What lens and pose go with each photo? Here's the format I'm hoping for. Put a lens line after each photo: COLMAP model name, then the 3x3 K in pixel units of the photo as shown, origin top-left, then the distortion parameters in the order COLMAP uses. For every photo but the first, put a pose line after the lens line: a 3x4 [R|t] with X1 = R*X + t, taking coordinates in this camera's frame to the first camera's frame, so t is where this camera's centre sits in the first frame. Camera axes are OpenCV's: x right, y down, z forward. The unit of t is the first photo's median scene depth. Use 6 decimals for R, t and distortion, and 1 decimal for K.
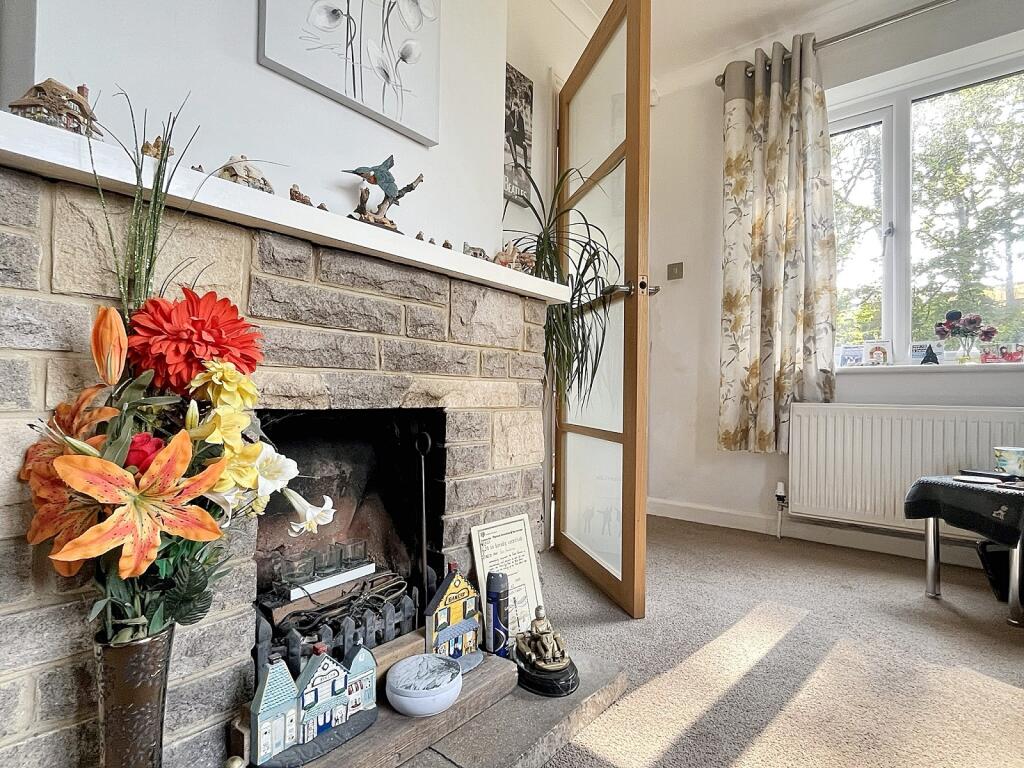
lens RADIAL K [[519.8, 0, 512.2], [0, 519.8, 389.9], [0, 0, 1]] dist [-0.000176, -0.009089]
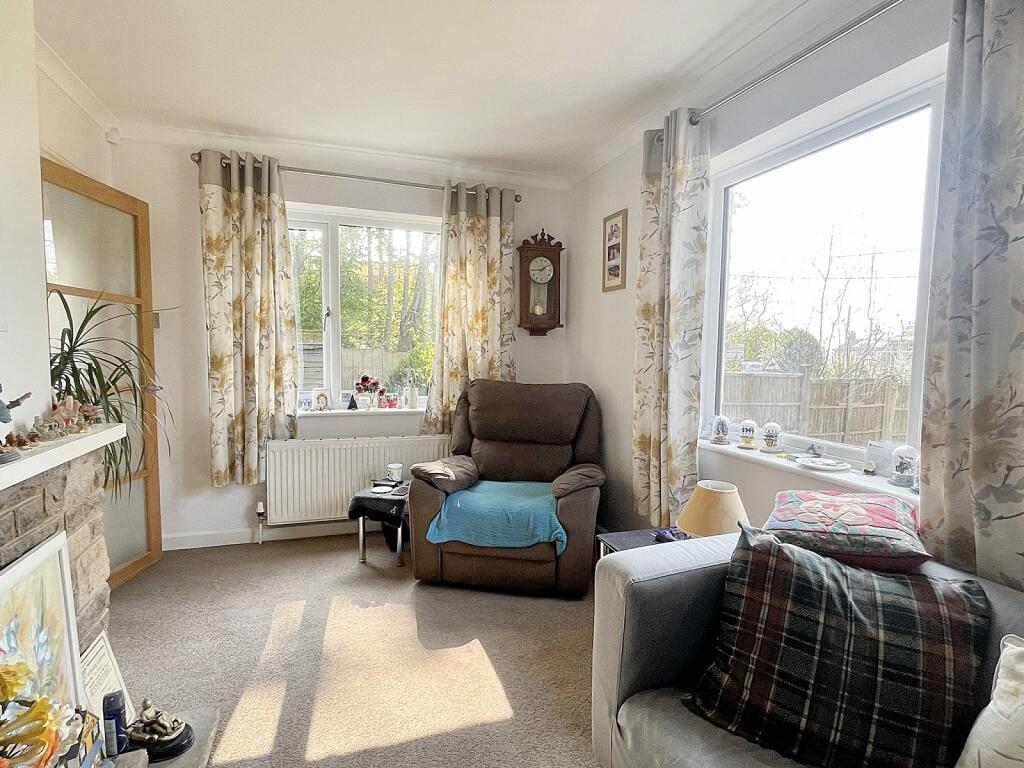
lens RADIAL K [[519.8, 0, 512.2], [0, 519.8, 389.9], [0, 0, 1]] dist [-0.000176, -0.009089]
pose [[0.517291, -0.068256, 0.853083, -0.254489], [-0.011930, 0.996142, 0.086937, -0.231614], [-0.855726, -0.055149, 0.514482, -0.194091]]
